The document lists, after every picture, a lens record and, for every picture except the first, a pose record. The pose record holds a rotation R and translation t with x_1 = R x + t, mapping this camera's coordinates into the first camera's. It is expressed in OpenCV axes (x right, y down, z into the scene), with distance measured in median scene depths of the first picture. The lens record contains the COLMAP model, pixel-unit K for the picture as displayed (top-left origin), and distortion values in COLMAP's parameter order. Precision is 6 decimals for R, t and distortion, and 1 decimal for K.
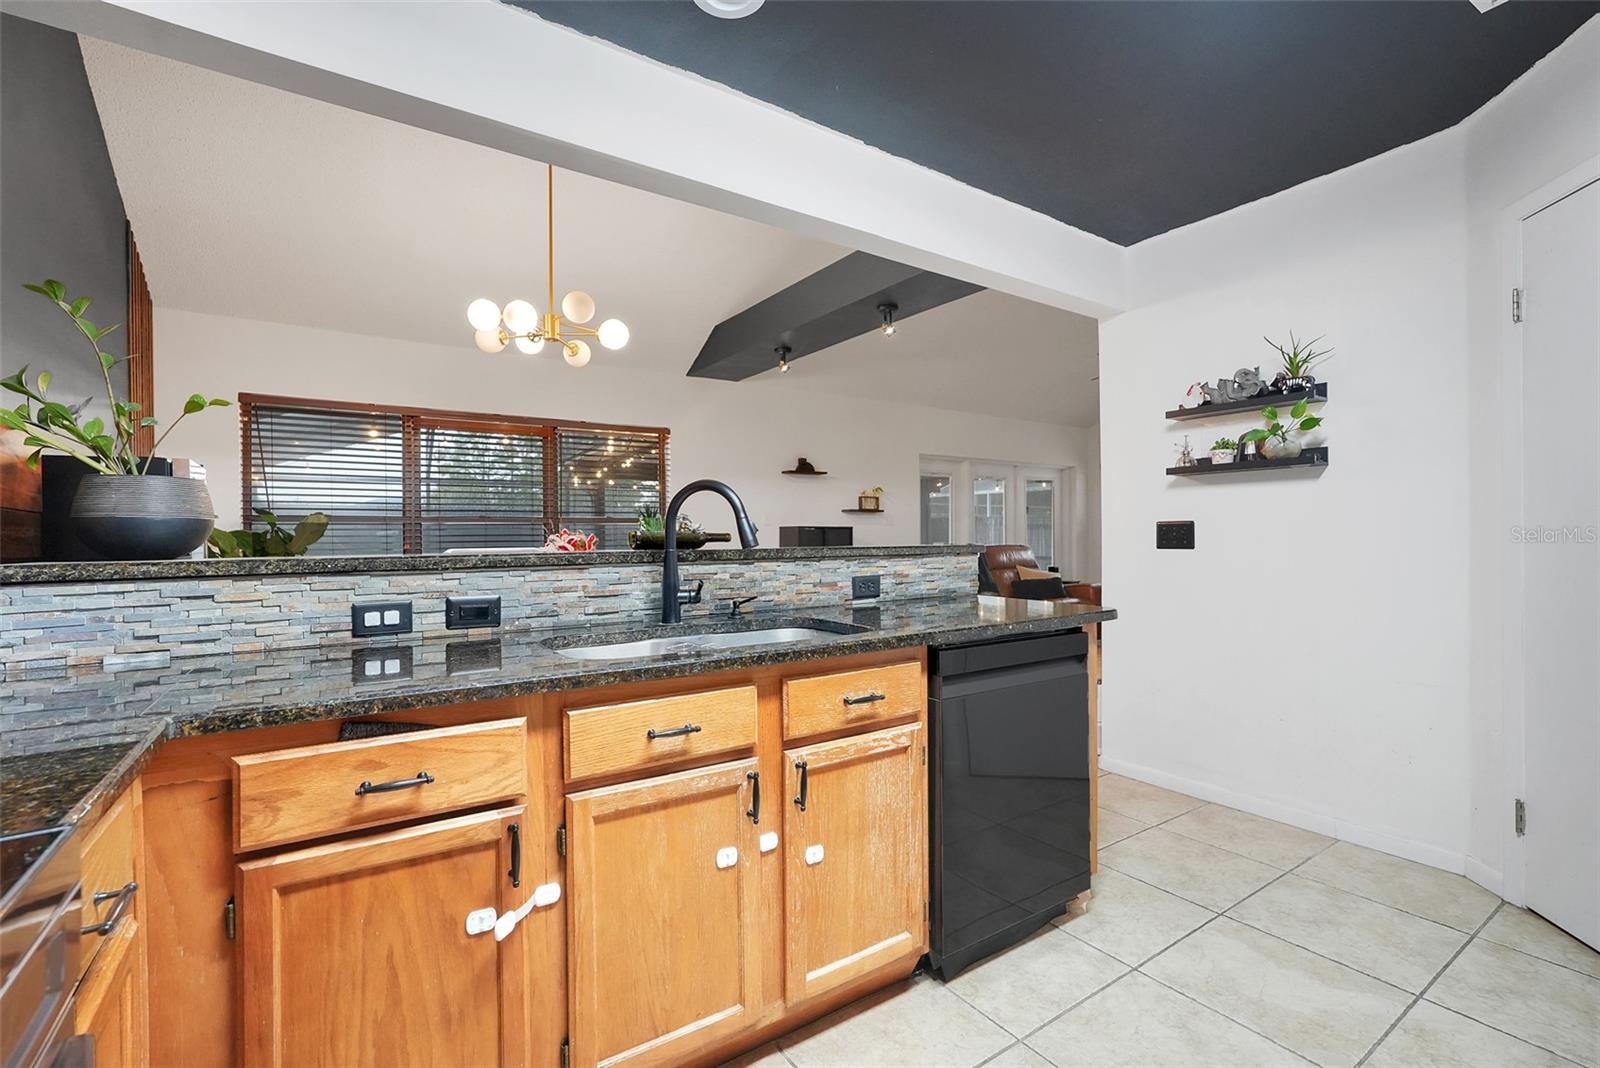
lens RADIAL K [[709.7, 0, 813.1], [0, 709.7, 529.3], [0, 0, 1]] dist [-0.009829, 0.005425]
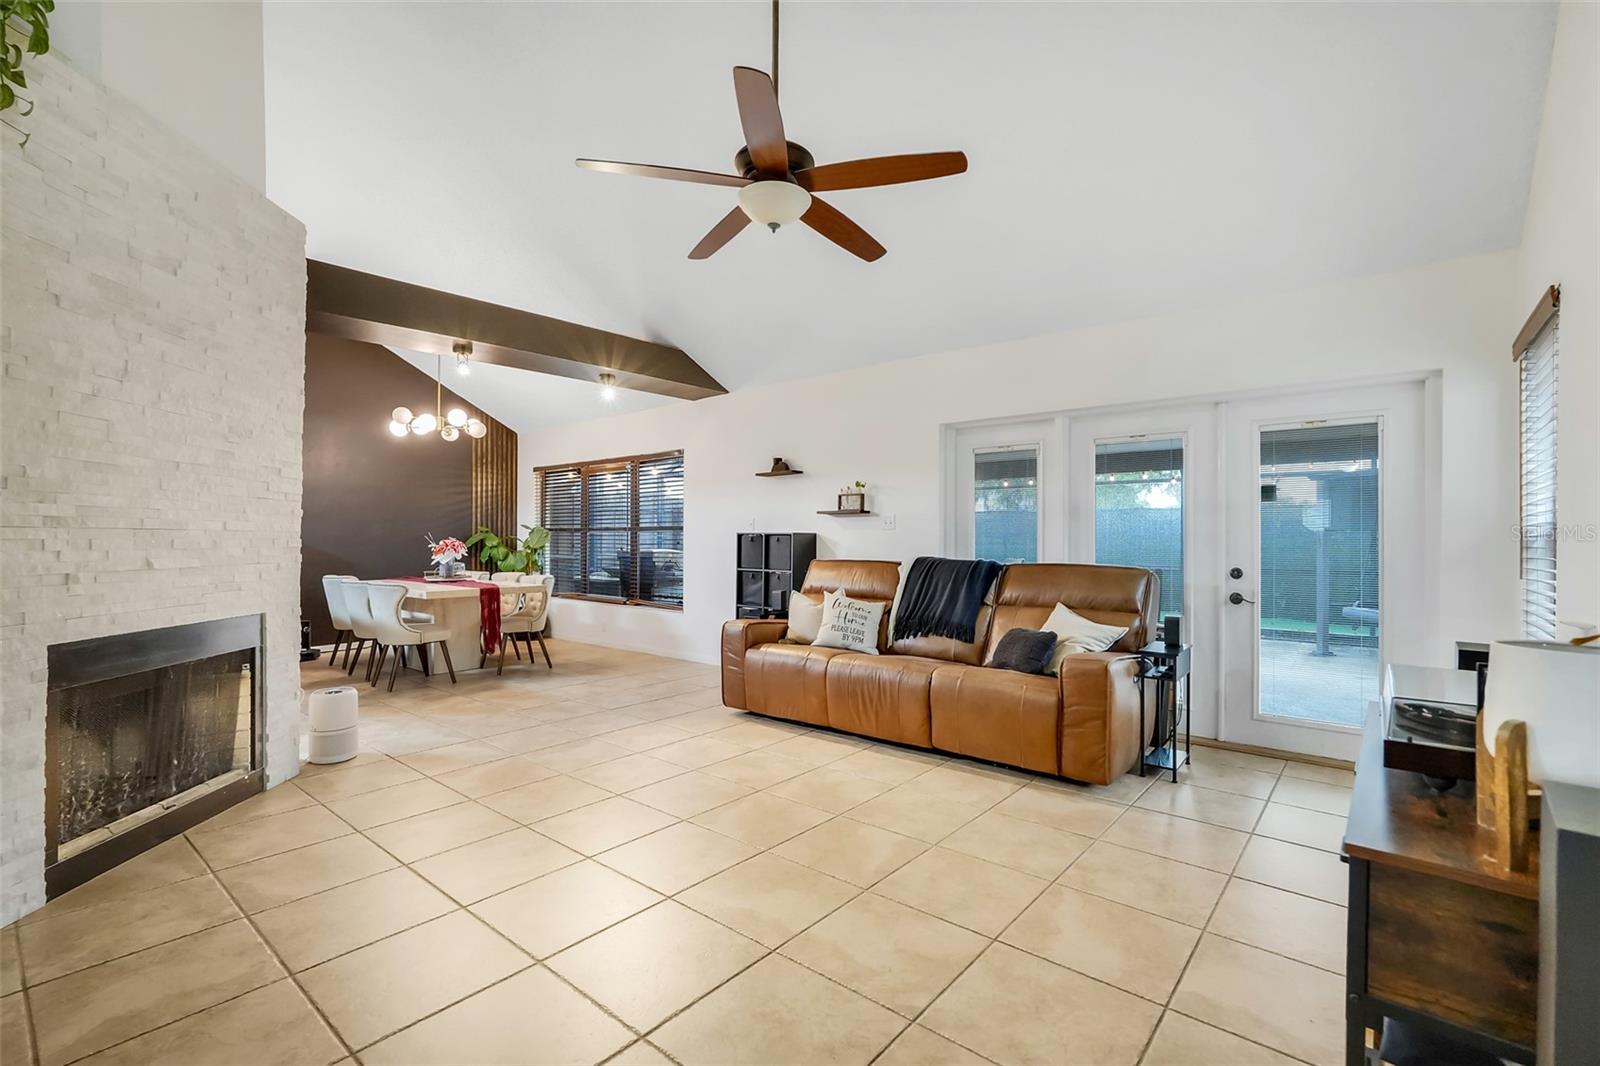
lens RADIAL K [[709.7, 0, 808.8], [0, 709.7, 541.6], [0, 0, 1]] dist [-0.009829, 0.005425]
pose [[0.266692, 0.009750, -0.963732, 2.700576], [0.003224, 0.999934, 0.011008, -0.007544], [0.963776, -0.006043, 0.266643, 2.433975]]
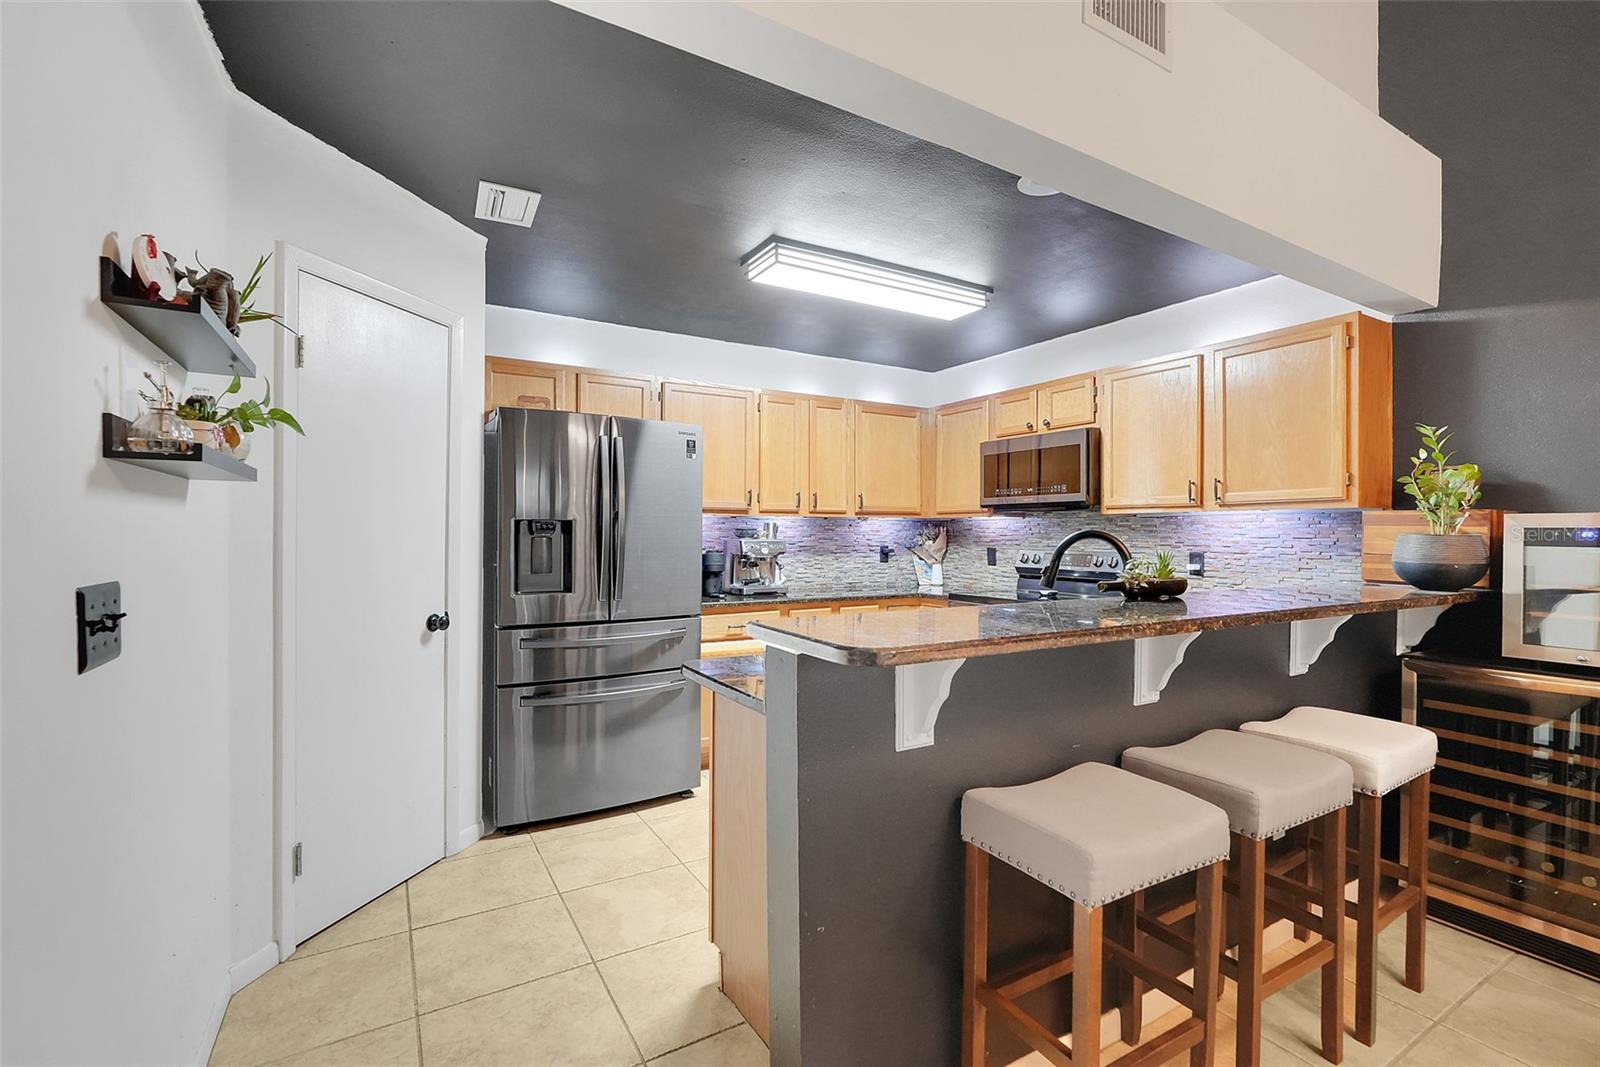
lens RADIAL K [[709.7, 0, 797.7], [0, 709.7, 540.7], [0, 0, 1]] dist [-0.009829, 0.005425]
pose [[-0.997932, 0.000081, 0.064278, 0.223569], [0.000492, 0.999980, 0.006376, -0.052237], [-0.064276, 0.006394, -0.997912, 1.941640]]
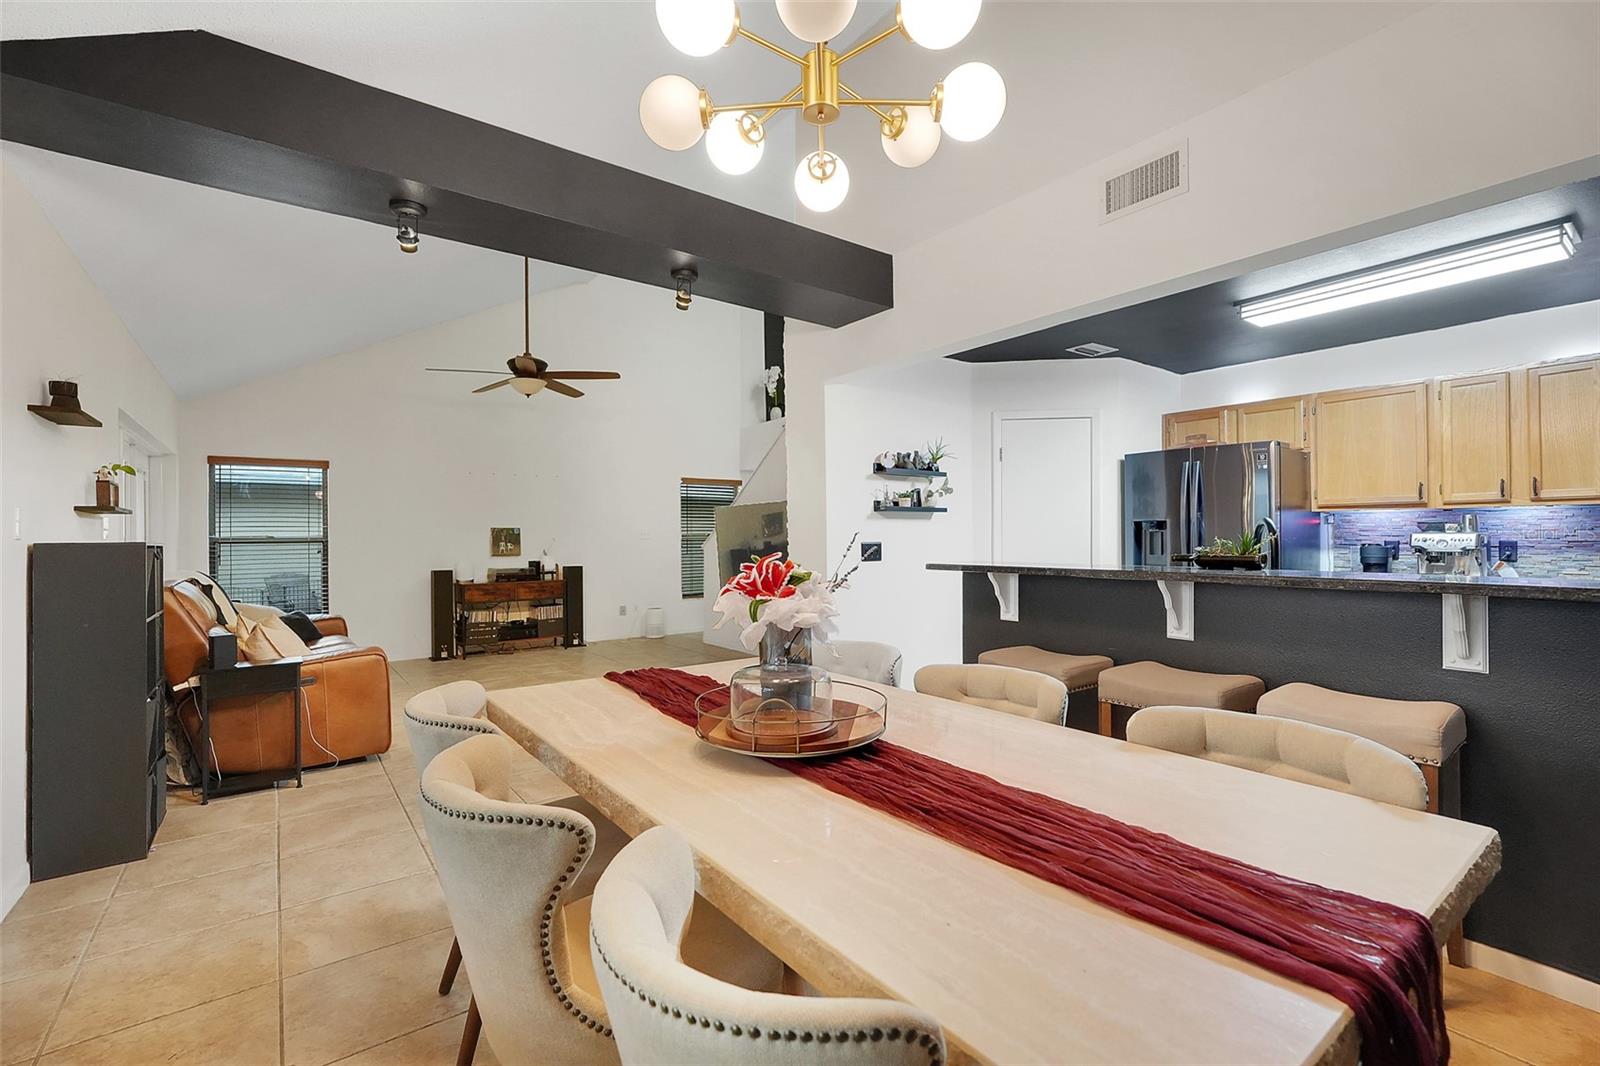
lens RADIAL K [[709.7, 0, 798.2], [0, 709.7, 532.5], [0, 0, 1]] dist [-0.009829, 0.005425]
pose [[-0.030572, 0.011227, 0.999470, -1.395019], [-0.000196, 0.999937, -0.011238, -0.022609], [-0.999533, -0.000539, -0.030568, 1.760130]]
